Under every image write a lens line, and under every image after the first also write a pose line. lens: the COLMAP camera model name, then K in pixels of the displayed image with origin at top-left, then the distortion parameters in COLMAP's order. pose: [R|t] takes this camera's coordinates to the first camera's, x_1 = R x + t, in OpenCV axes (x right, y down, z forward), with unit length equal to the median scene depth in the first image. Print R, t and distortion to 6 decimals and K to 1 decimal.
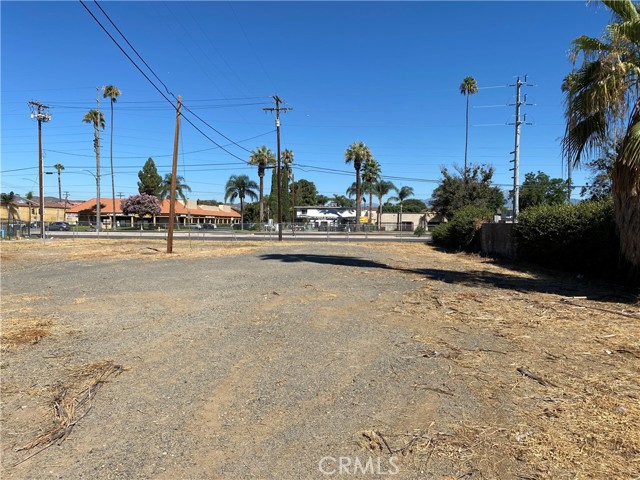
lens RADIAL K [[486.4, 0, 323.5], [0, 486.4, 238.5], [0, 0, 1]] dist [0.065429, -0.129736]
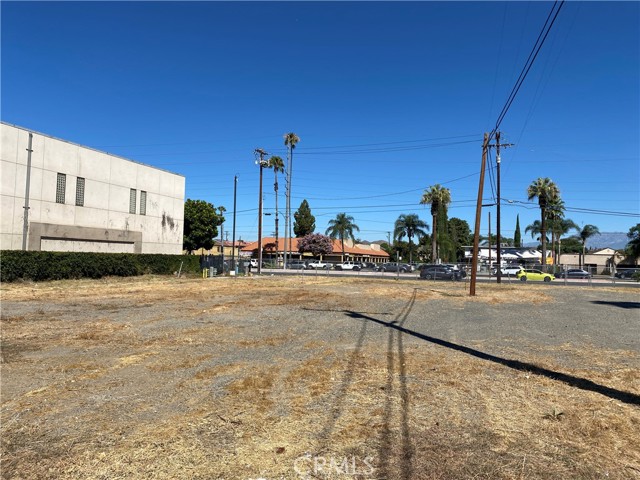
lens RADIAL K [[486.4, 0, 323.5], [0, 486.4, 238.5], [0, 0, 1]] dist [0.065429, -0.129736]
pose [[0.969702, 0.002128, -0.244282, -0.111667], [-0.021533, 0.996815, -0.076791, -0.000727], [0.243340, 0.079725, 0.966659, 0.000270]]
